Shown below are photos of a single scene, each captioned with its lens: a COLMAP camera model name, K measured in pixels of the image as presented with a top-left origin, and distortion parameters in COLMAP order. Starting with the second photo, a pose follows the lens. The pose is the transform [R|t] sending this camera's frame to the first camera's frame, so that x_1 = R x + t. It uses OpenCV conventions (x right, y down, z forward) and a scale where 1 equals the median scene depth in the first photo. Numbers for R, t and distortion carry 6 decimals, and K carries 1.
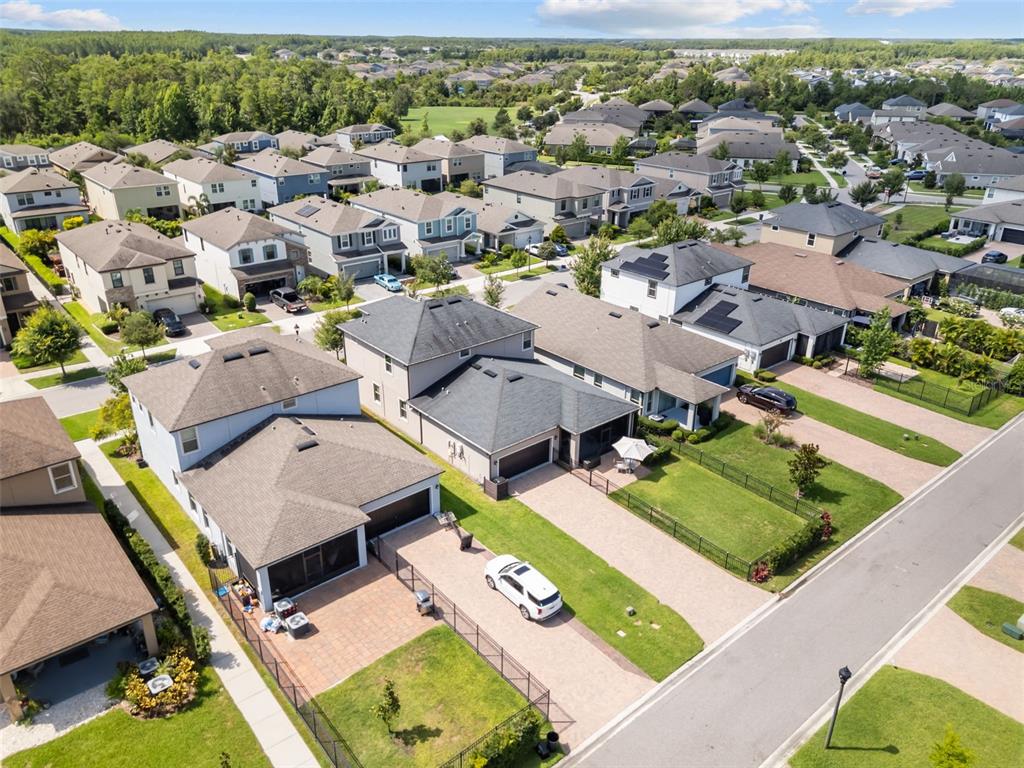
lens RADIAL K [[751.3, 0, 506.9], [0, 751.3, 387.5], [0, 0, 1]] dist [0.073564, -0.072978]
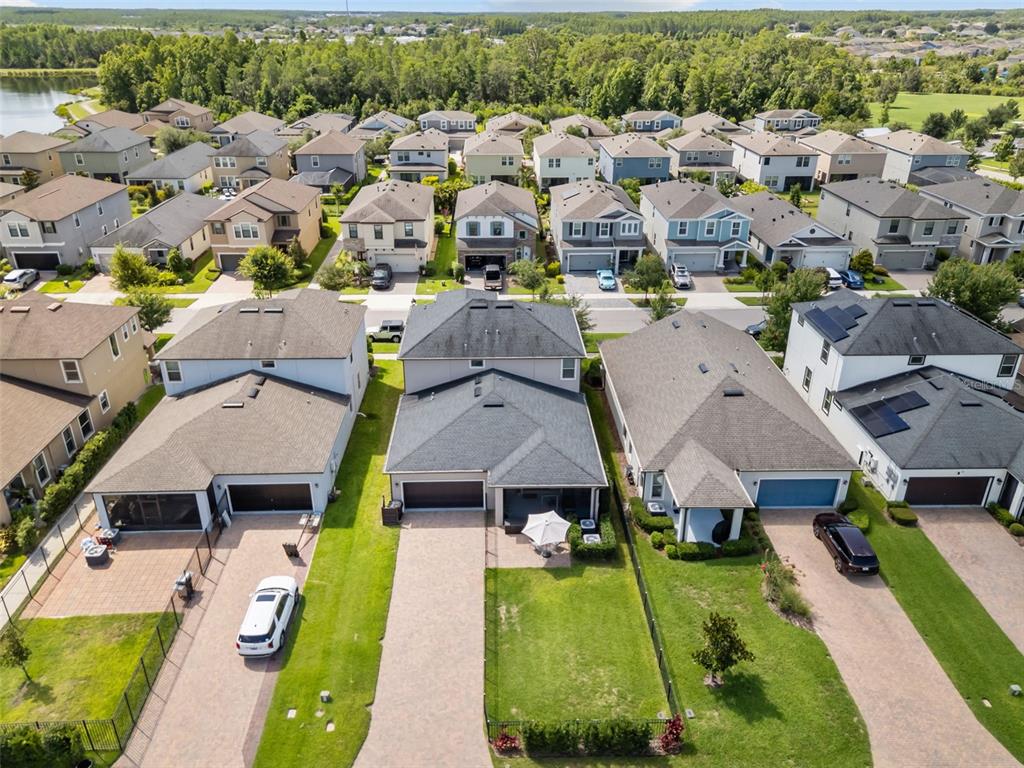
lens RADIAL K [[751.3, 0, 506.9], [0, 751.3, 387.5], [0, 0, 1]] dist [0.073564, -0.072978]
pose [[0.780344, 0.269433, -0.564331, 0.312128], [-0.256085, 0.960968, 0.104693, -0.077594], [0.570512, 0.062820, 0.818883, 0.177054]]
